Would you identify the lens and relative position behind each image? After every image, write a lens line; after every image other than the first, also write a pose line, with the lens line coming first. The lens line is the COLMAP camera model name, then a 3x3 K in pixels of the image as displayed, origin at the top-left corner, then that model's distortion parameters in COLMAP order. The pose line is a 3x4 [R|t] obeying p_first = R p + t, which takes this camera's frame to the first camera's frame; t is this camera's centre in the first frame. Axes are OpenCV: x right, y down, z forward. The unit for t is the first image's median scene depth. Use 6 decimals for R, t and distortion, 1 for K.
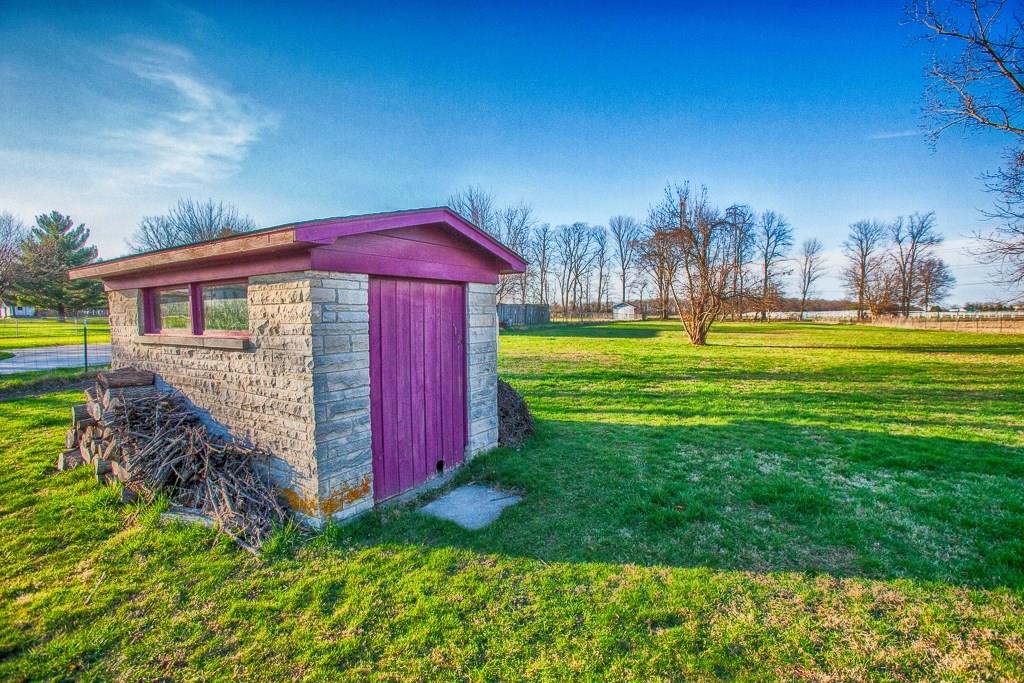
lens RADIAL K [[470.5, 0, 506.2], [0, 470.5, 339.0], [0, 0, 1]] dist [-0.075245, 0.031965]
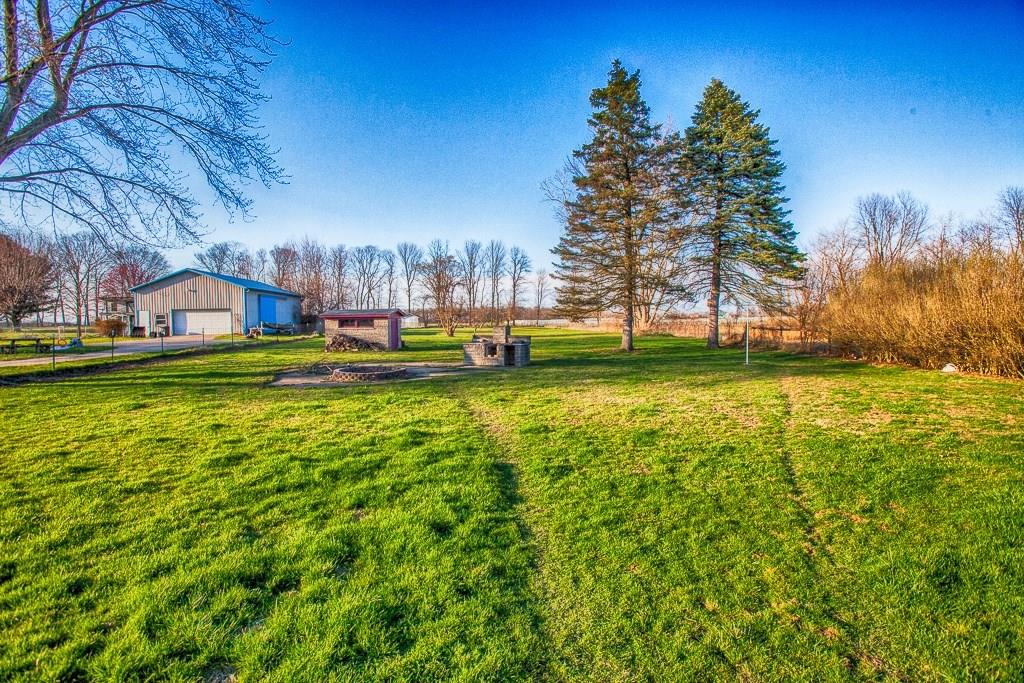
lens RADIAL K [[470.5, 0, 506.2], [0, 470.5, 339.0], [0, 0, 1]] dist [-0.075245, 0.031965]
pose [[0.897887, -0.020763, 0.439736, -0.076030], [0.028470, 0.999535, -0.010936, 0.012212], [-0.439304, 0.022339, 0.898061, -0.254300]]
